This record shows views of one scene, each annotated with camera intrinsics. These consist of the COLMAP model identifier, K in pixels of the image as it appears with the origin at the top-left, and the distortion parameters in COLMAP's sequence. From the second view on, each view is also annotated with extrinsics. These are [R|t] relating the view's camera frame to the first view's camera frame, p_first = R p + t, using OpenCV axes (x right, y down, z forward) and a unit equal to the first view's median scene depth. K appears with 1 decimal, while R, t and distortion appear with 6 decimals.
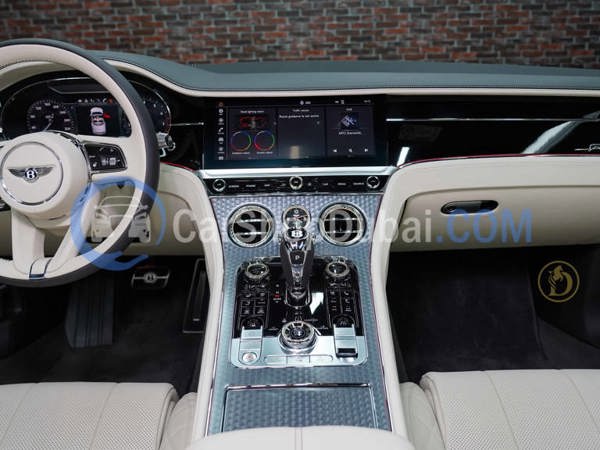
lens RADIAL K [[534.7, 0, 300.0], [0, 534.7, 225.0], [0, 0, 1]] dist [-0.018128, -0.006212]
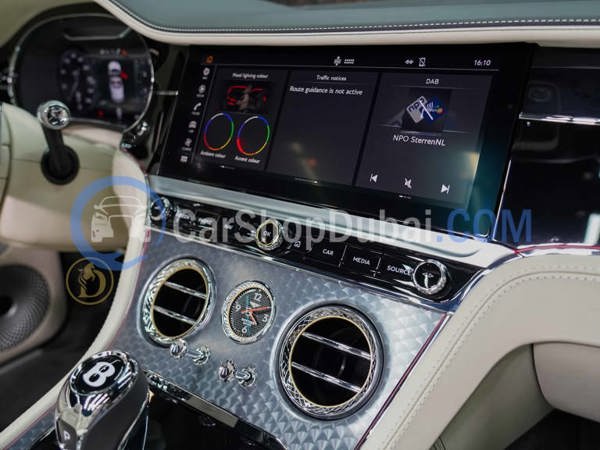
lens RADIAL K [[534.7, 0, 300.0], [0, 534.7, 225.0], [0, 0, 1]] dist [-0.018128, -0.006212]
pose [[0.802434, 0.201700, -0.561619, 0.259361], [-0.187043, 0.978732, 0.084257, -0.125966], [0.566669, 0.037437, 0.823095, 0.619213]]
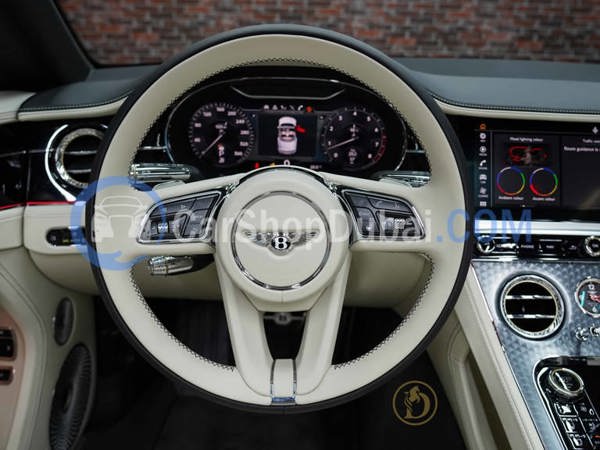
lens RADIAL K [[525.6, 0, 300.0], [0, 525.6, 225.0], [0, 0, 1]] dist [-0.017119, -0.001893]
pose [[0.998846, 0.047602, 0.006406, -0.390315], [-0.047857, 0.997677, 0.048483, -0.117972], [-0.004083, -0.048734, 0.998803, 0.299640]]
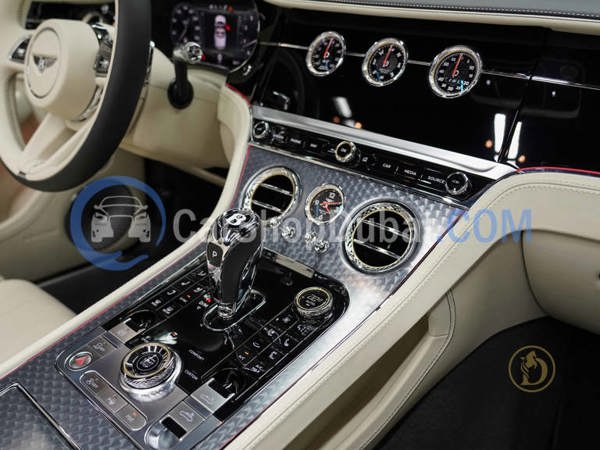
lens RADIAL K [[525.6, 0, 300.0], [0, 525.6, 225.0], [0, 0, 1]] dist [-0.017119, -0.001893]
pose [[0.740612, 0.317224, -0.592337, 0.339871], [-0.278046, 0.947211, 0.159630, -0.078105], [0.611706, 0.046473, 0.789719, 0.461893]]
